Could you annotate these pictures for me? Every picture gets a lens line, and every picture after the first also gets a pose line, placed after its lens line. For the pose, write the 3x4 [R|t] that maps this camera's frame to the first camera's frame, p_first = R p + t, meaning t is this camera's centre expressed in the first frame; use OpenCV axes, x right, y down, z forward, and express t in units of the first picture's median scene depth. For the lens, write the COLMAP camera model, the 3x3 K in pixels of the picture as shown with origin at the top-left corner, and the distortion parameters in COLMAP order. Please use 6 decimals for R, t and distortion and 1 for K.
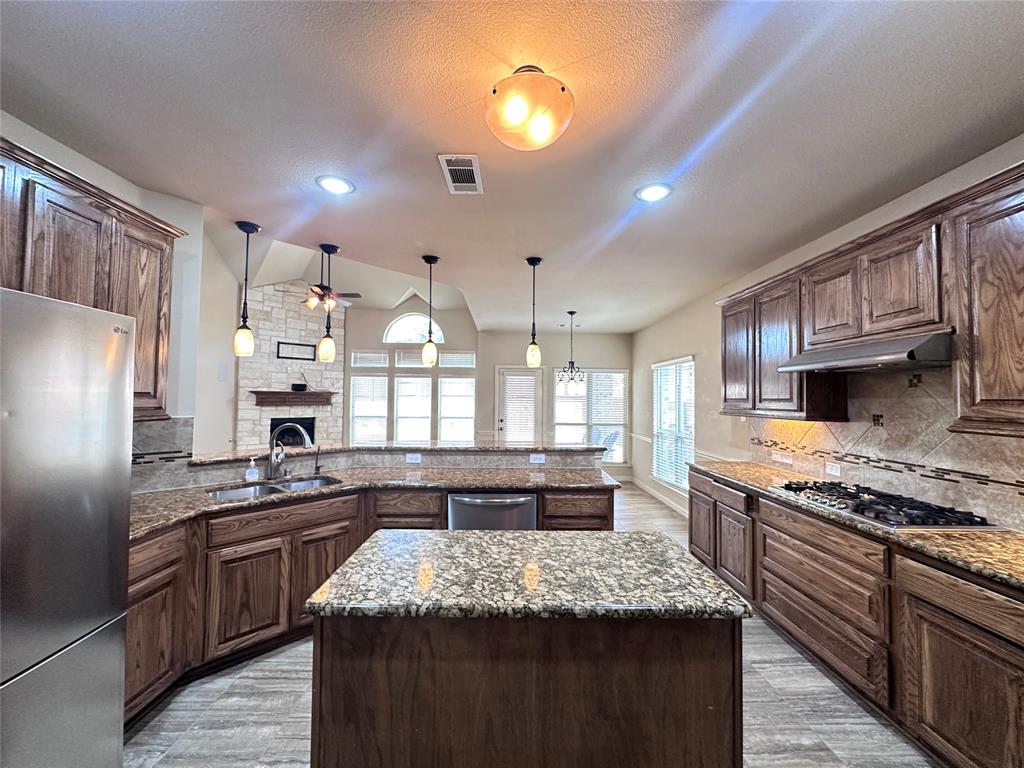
lens RADIAL K [[409.8, 0, 512.0], [0, 409.8, 384.0], [0, 0, 1]] dist [-0.001109, 0.000219]
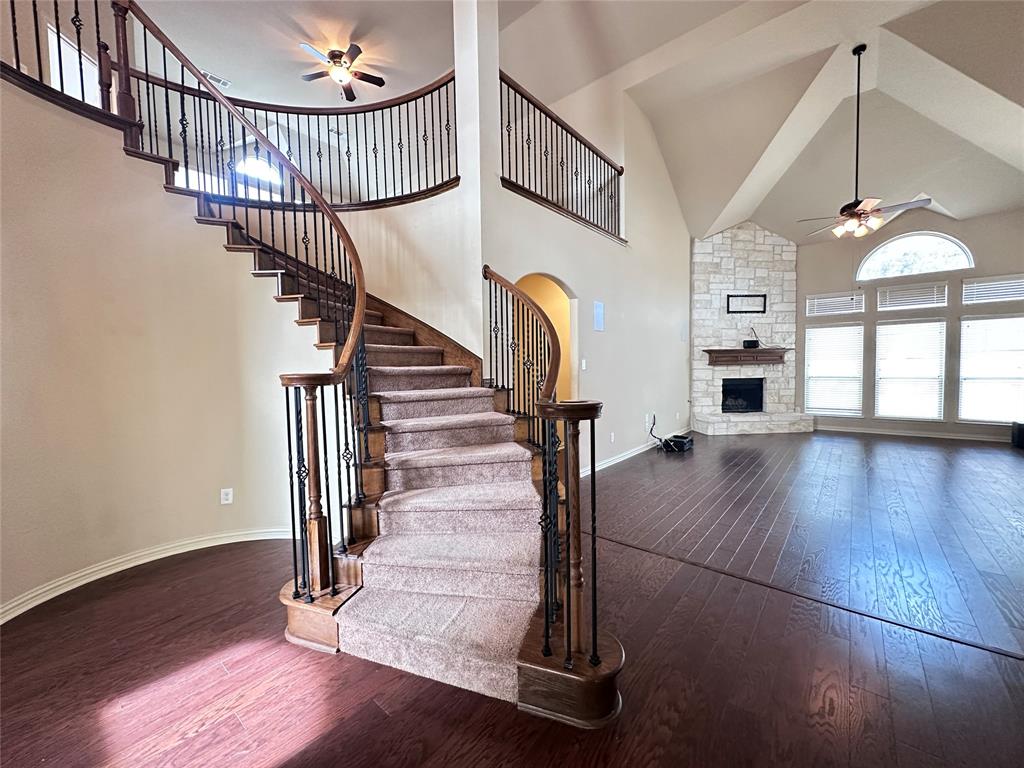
lens RADIAL K [[409.8, 0, 512.0], [0, 409.8, 384.0], [0, 0, 1]] dist [-0.001109, 0.000219]
pose [[0.754974, 0.007806, -0.655708, -0.330101], [0.047360, 0.996669, 0.066395, 0.010950], [0.654042, -0.081181, 0.752090, -0.016540]]
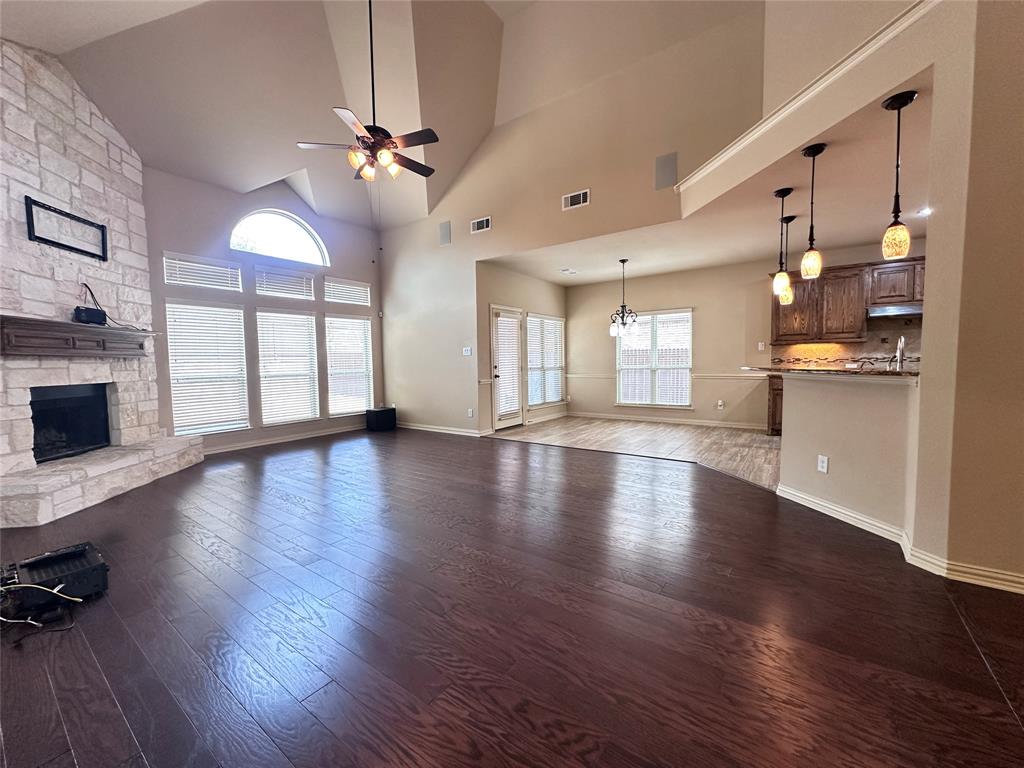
lens RADIAL K [[409.8, 0, 512.0], [0, 409.8, 384.0], [0, 0, 1]] dist [-0.001109, 0.000219]
pose [[0.600290, -0.064427, 0.797183, -0.609791], [-0.005089, 0.996422, 0.084362, 0.042205], [-0.799766, -0.054698, 0.597815, 0.364968]]
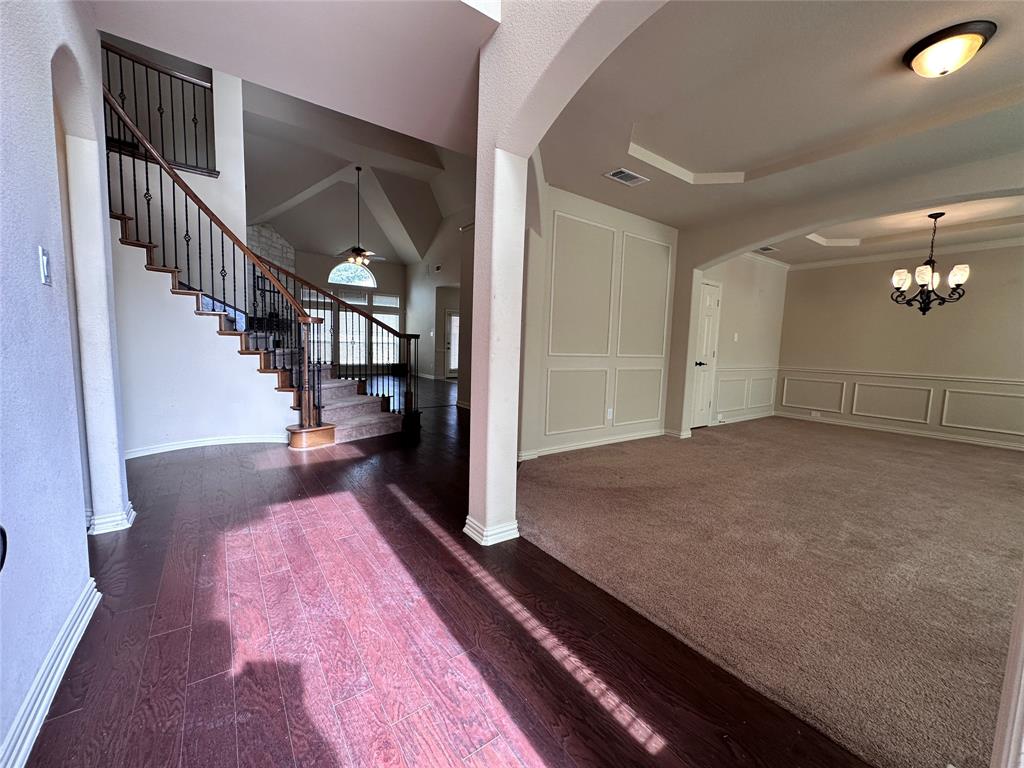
lens RADIAL K [[409.8, 0, 512.0], [0, 409.8, 384.0], [0, 0, 1]] dist [-0.001109, 0.000219]
pose [[0.820016, -0.037815, 0.571090, -0.648732], [-0.044801, 0.990512, 0.129916, 0.020944], [-0.570584, -0.132119, 0.810542, -0.432672]]
